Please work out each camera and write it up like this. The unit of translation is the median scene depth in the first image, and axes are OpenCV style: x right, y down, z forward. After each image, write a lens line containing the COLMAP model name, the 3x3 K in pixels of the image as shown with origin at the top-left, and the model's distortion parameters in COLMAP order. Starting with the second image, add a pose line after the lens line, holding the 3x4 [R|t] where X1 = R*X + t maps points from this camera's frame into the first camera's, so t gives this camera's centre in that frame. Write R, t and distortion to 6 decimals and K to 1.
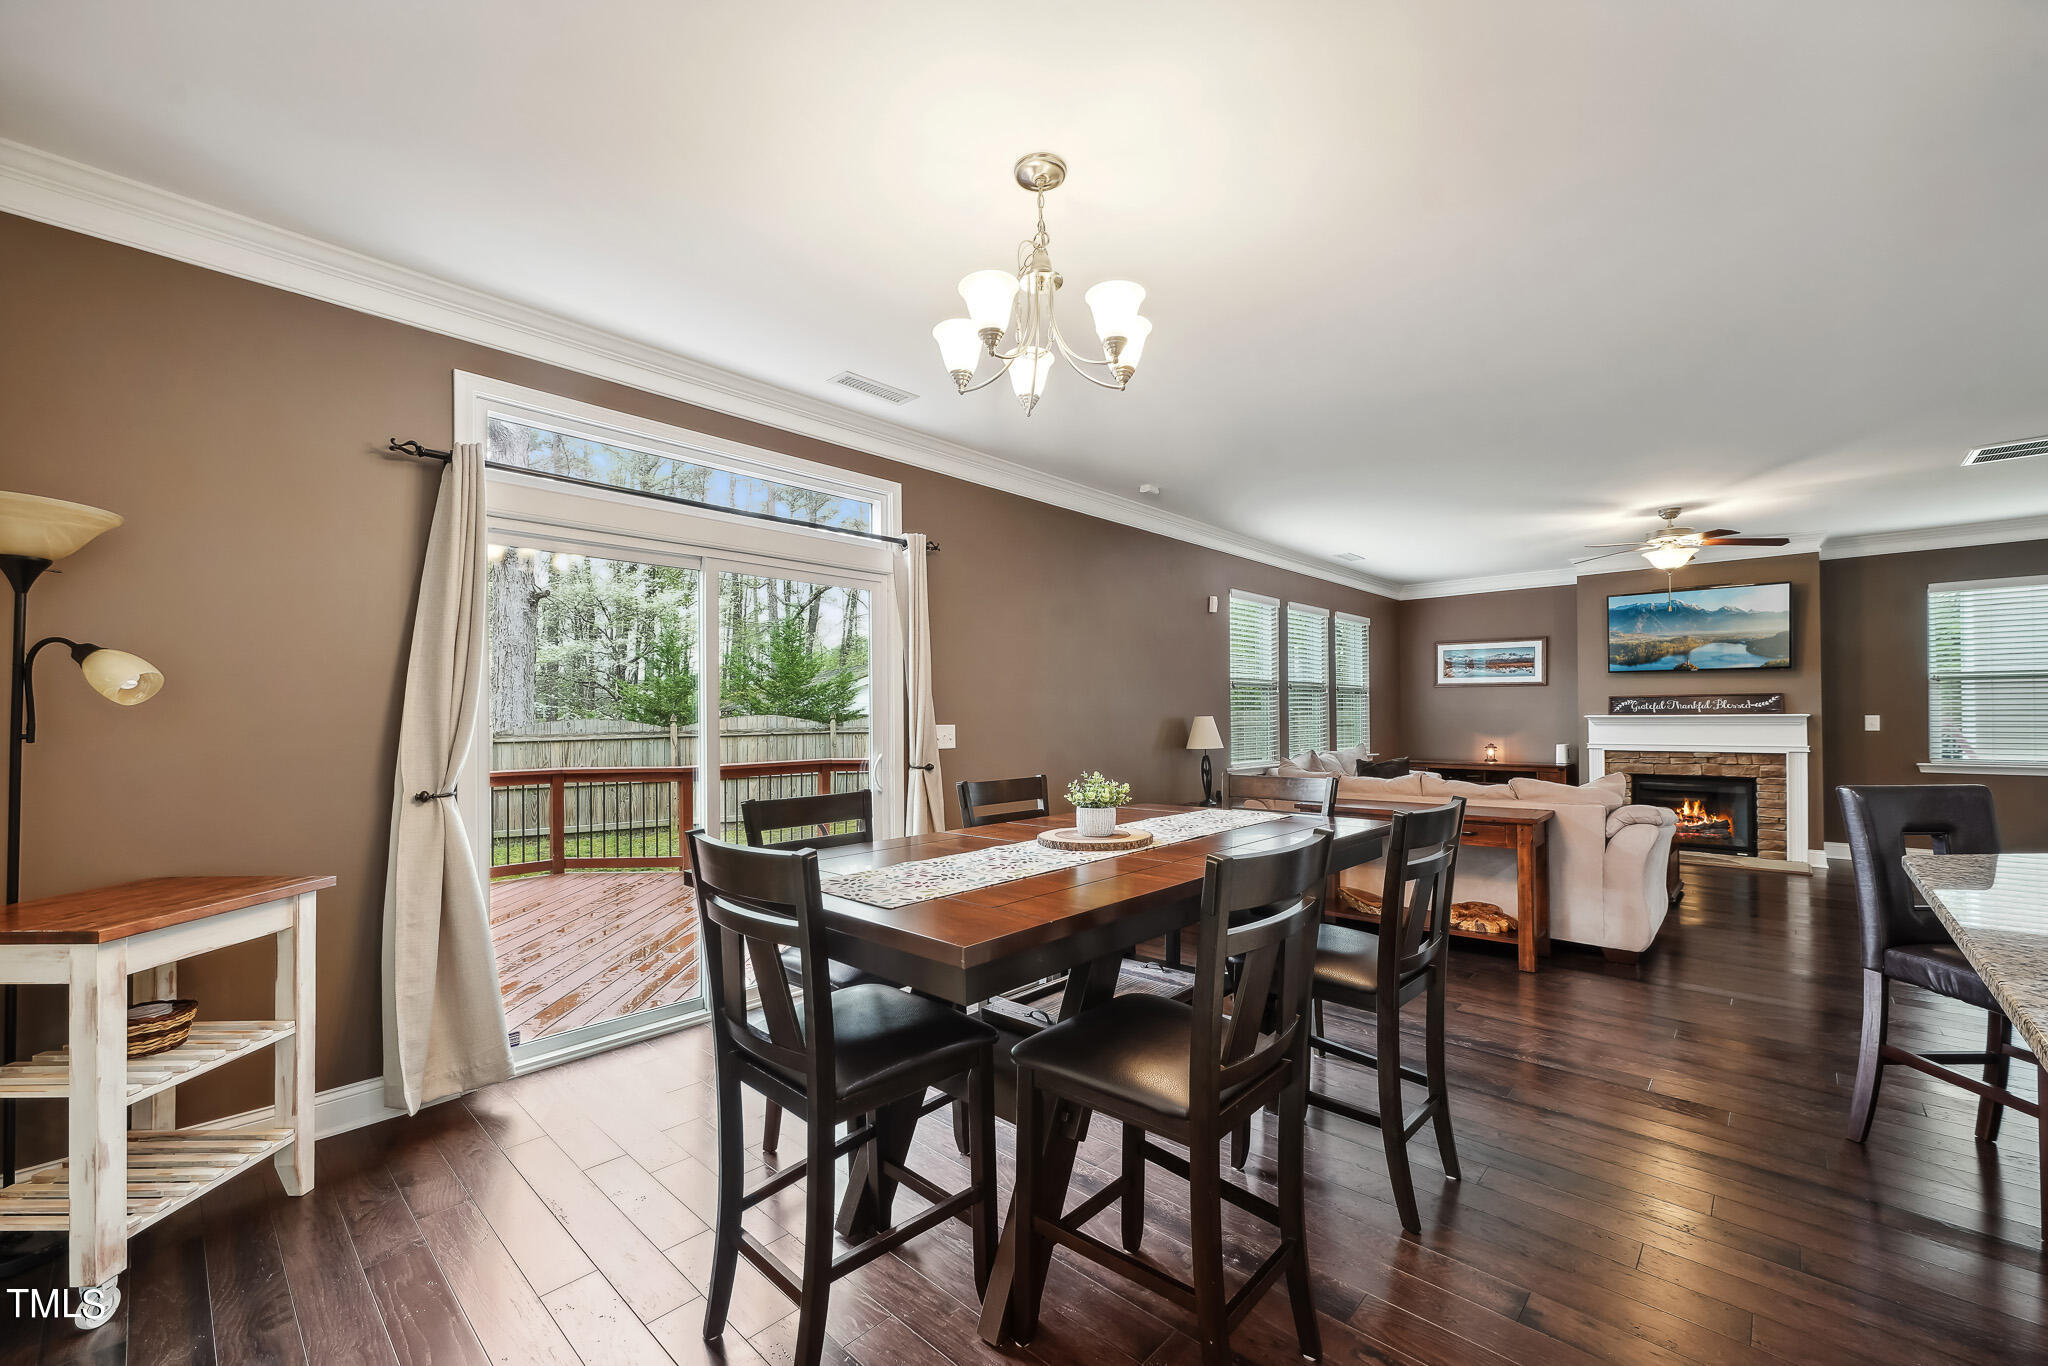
lens RADIAL K [[827.2, 0, 1023.5], [0, 827.2, 715.1], [0, 0, 1]] dist [0.002196, -0.000244]
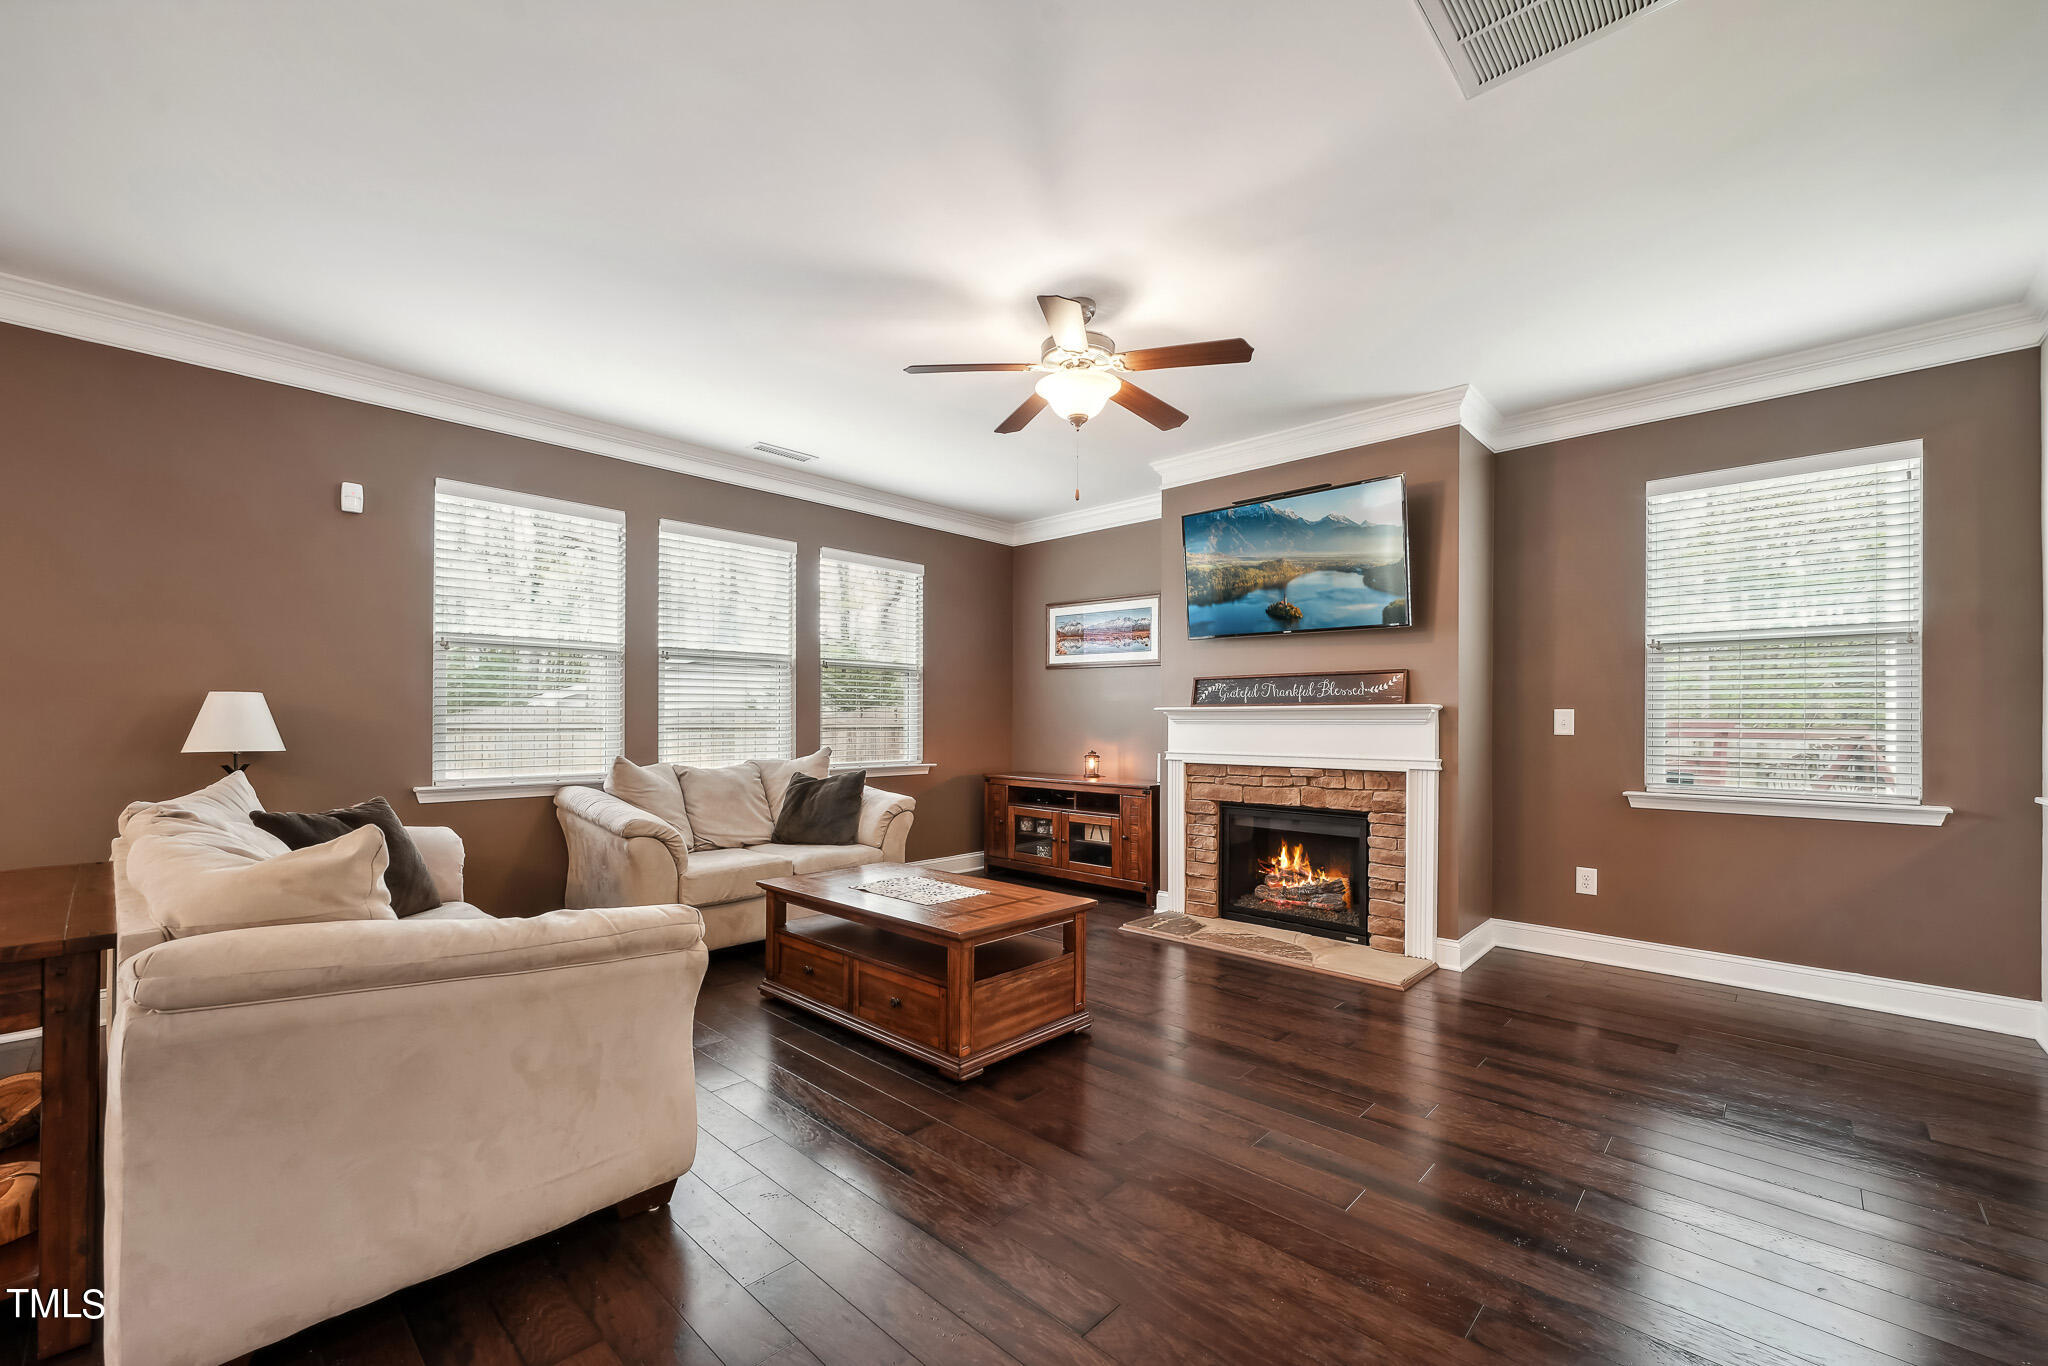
lens RADIAL K [[827.2, 0, 1020.2], [0, 827.2, 721.8], [0, 0, 1]] dist [0.002196, -0.000244]
pose [[0.999818, 0.011269, -0.015417, 0.616513], [-0.011256, 0.999936, 0.000926, 0.012775], [0.015427, -0.000752, 0.999881, 0.386559]]
